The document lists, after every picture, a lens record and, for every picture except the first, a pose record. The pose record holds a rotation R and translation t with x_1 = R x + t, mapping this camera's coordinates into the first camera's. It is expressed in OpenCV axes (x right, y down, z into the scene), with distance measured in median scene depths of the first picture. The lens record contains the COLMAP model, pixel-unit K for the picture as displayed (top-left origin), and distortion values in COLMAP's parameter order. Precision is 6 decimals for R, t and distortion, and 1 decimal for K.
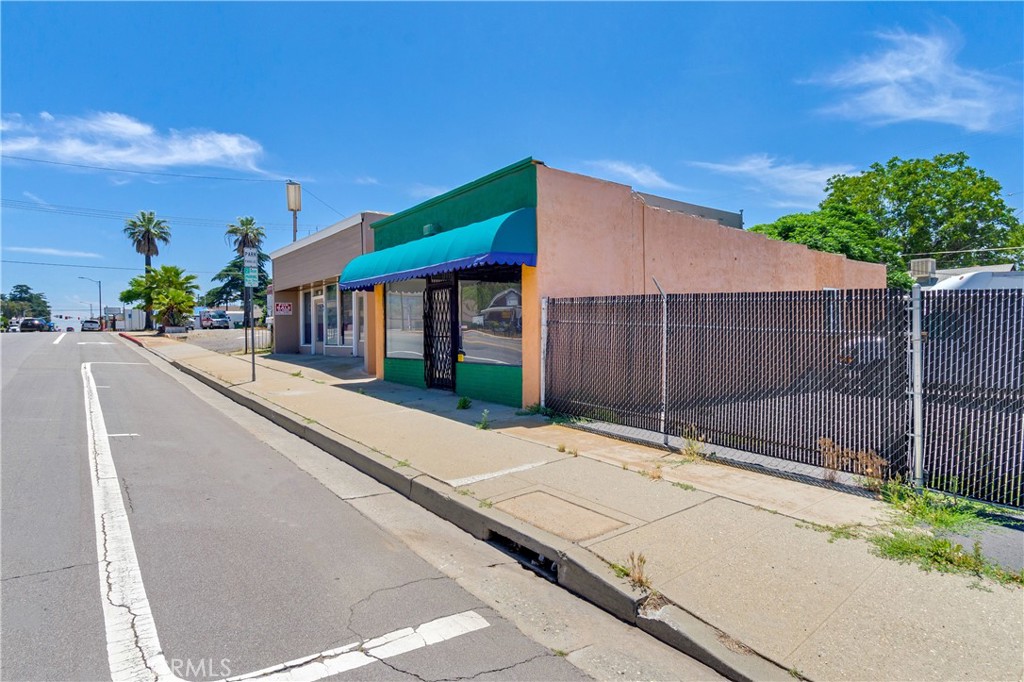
lens RADIAL K [[562.1, 0, 501.1], [0, 562.1, 331.2], [0, 0, 1]] dist [-0.004955, 0.000378]
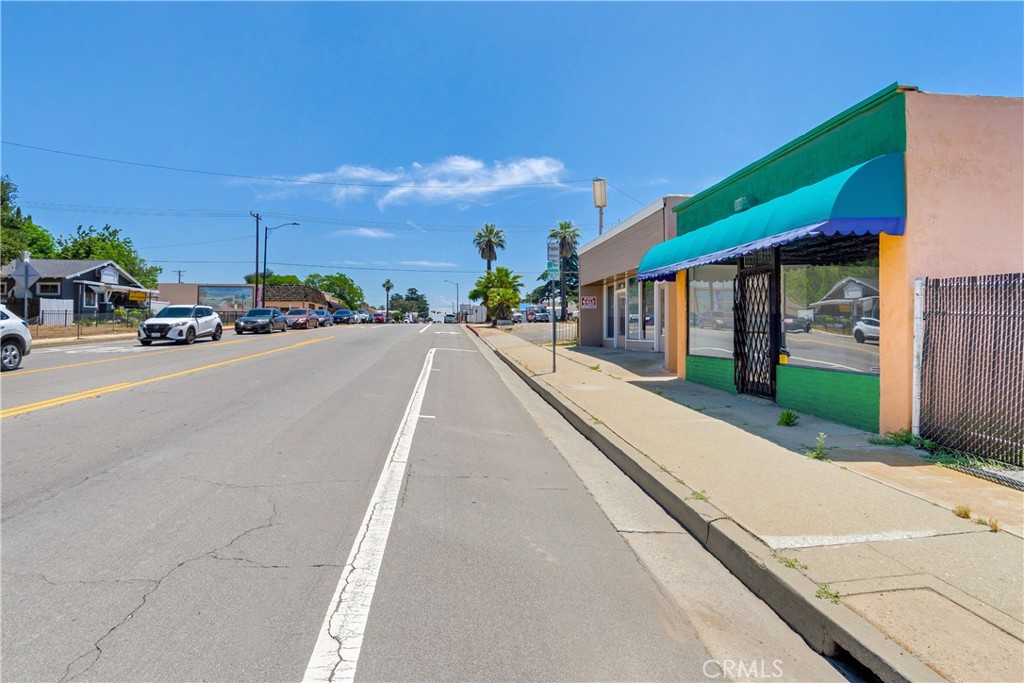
lens RADIAL K [[543.7, 0, 502.1], [0, 543.7, 316.8], [0, 0, 1]] dist [0.009188, -0.010370]
pose [[0.854560, 0.005352, -0.519325, -0.011176], [-0.014545, 0.999801, -0.013630, 0.003498], [0.519149, 0.019201, 0.854468, 0.128567]]
